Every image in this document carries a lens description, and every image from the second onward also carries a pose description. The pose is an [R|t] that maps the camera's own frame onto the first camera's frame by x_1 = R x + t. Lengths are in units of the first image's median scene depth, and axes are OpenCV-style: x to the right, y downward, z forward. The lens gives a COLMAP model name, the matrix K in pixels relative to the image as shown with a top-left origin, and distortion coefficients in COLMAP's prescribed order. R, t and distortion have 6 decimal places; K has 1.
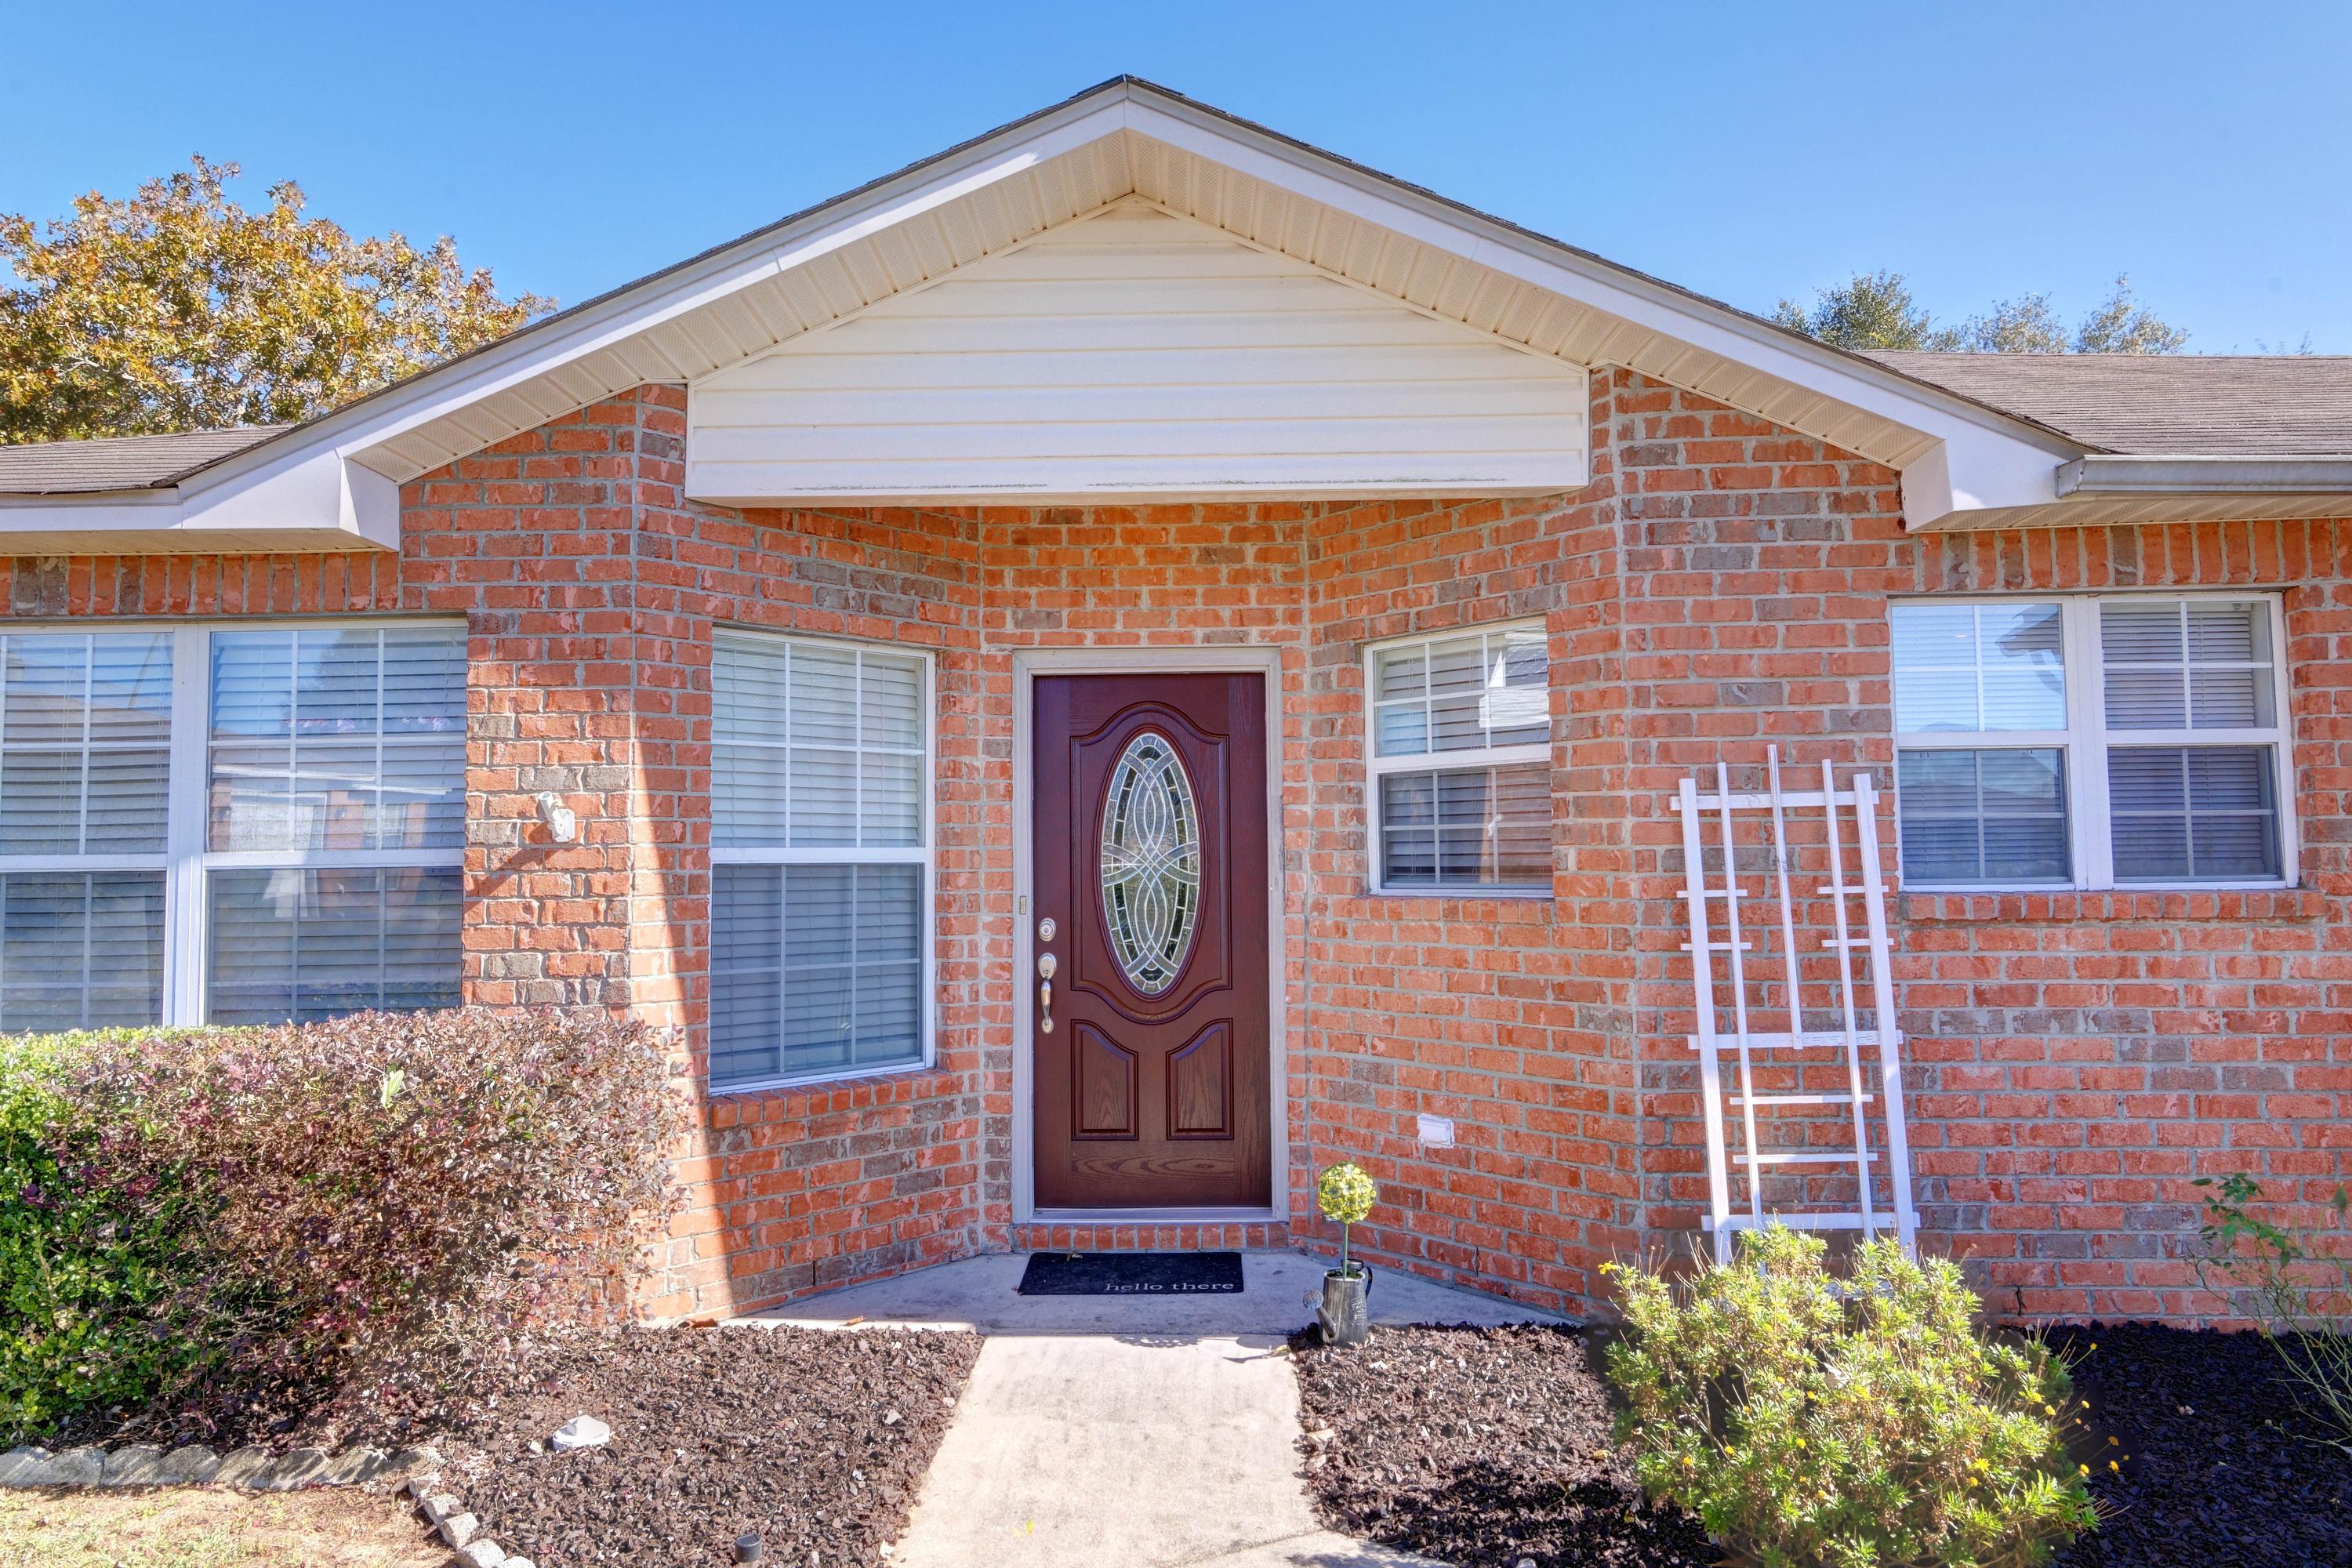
lens RADIAL K [[1405.5, 0, 1176.0], [0, 1405.5, 784.0], [0, 0, 1]] dist [0.000107, 0.000329]
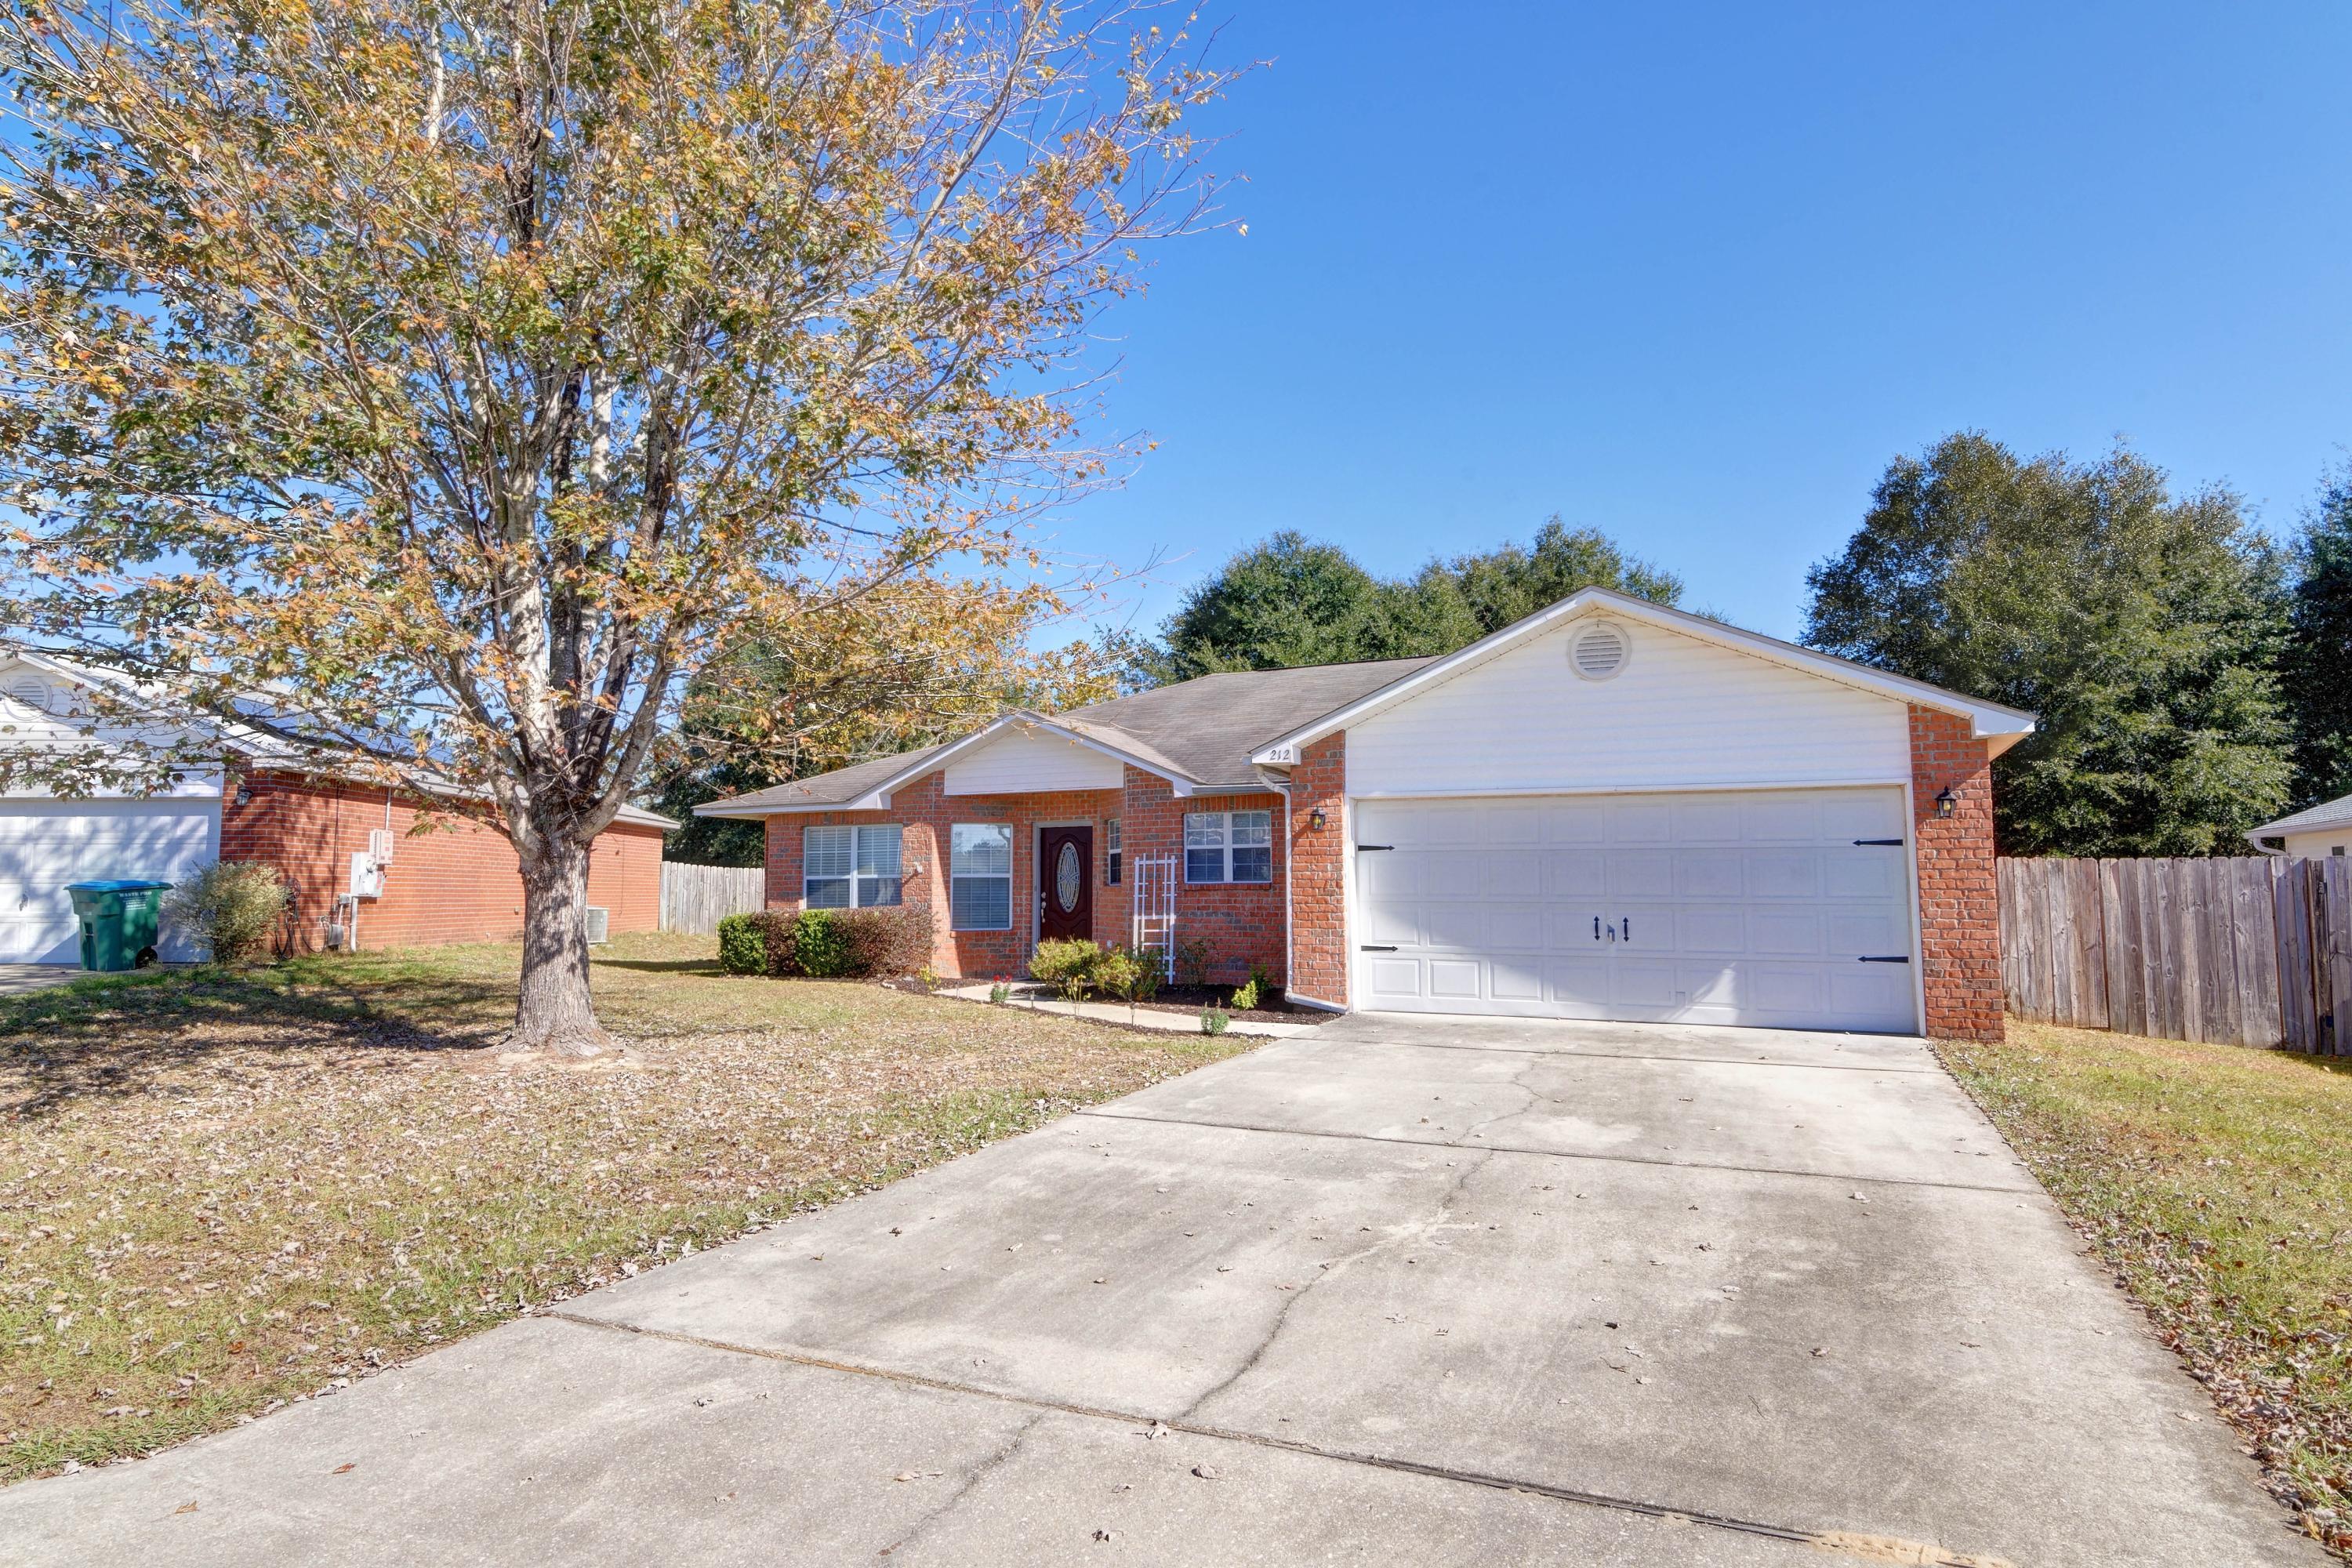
lens RADIAL K [[1302.0, 0, 1176.0], [0, 1302.0, 784.0], [0, 0, 1]] dist [0.002568, 0.000265]
pose [[0.916165, -0.029265, -0.399731, 2.040070], [0.019259, 0.999393, -0.029026, -0.108507], [0.400338, 0.018894, 0.916173, -2.573647]]
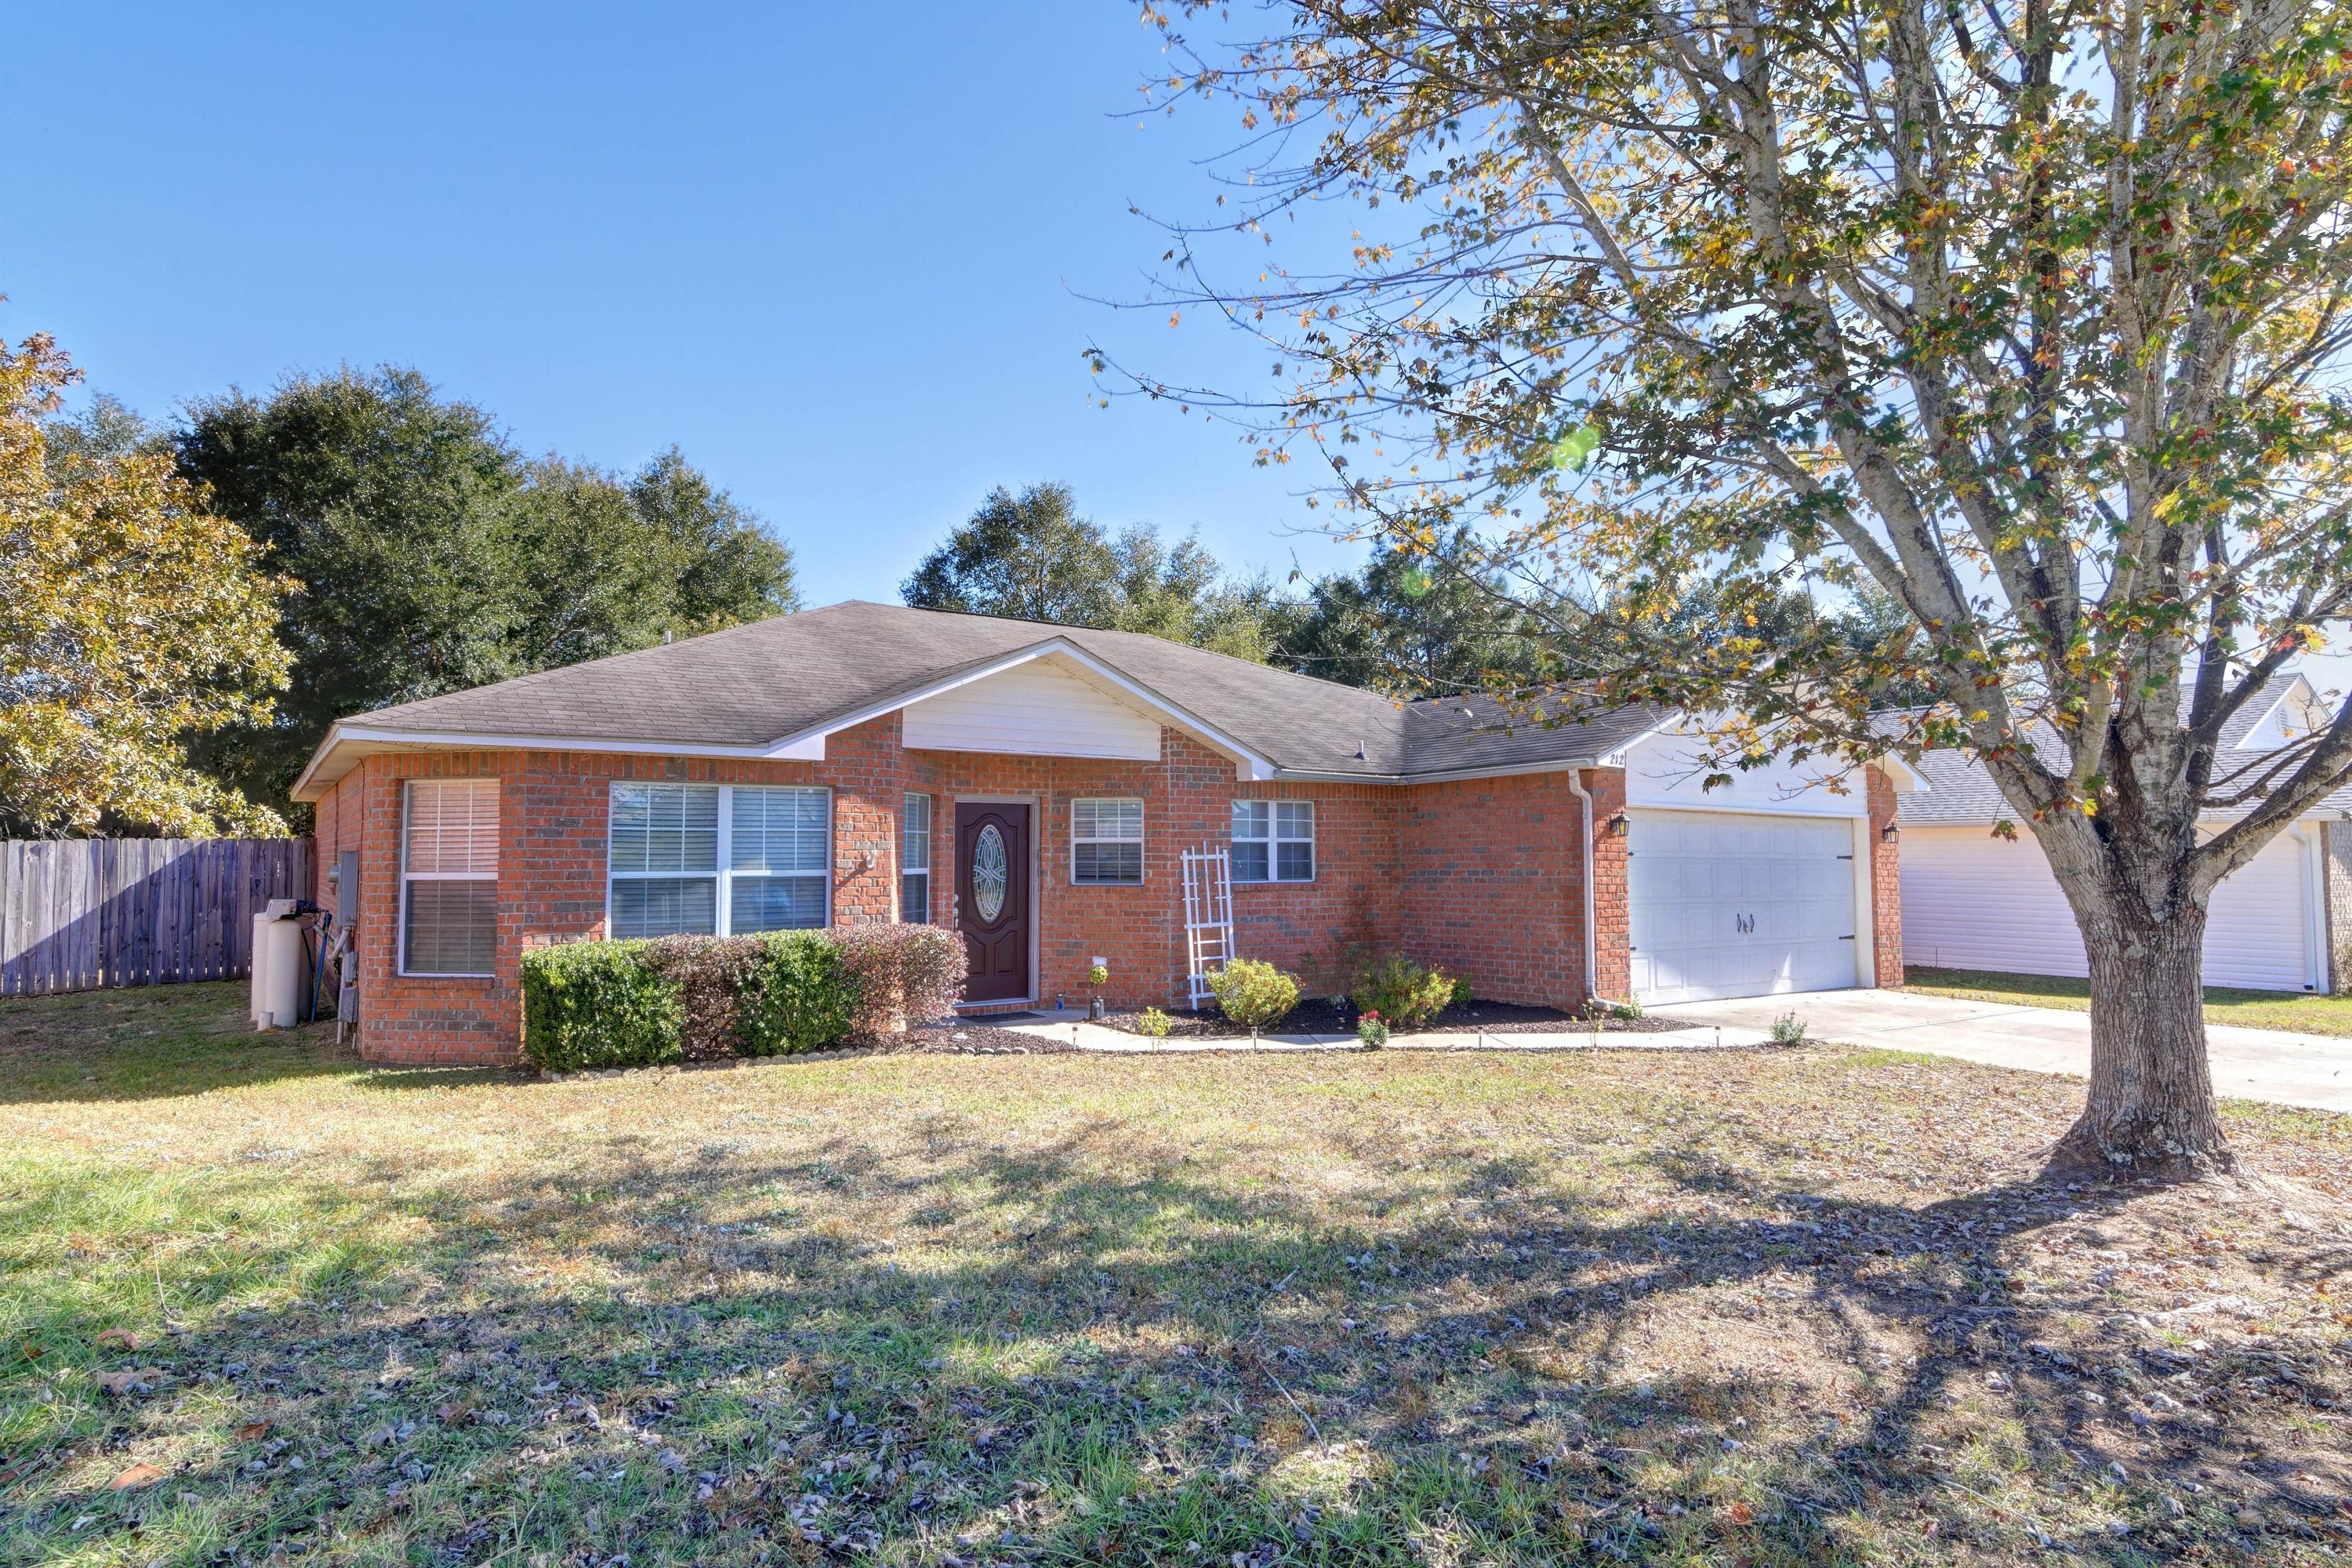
lens RADIAL K [[1302.0, 0, 1176.0], [0, 1302.0, 784.0], [0, 0, 1]] dist [0.002568, 0.000265]
pose [[0.802702, 0.041937, 0.594904, -1.517555], [-0.041161, 0.999042, -0.014888, -0.115149], [-0.594958, -0.012536, 0.803659, -1.506367]]
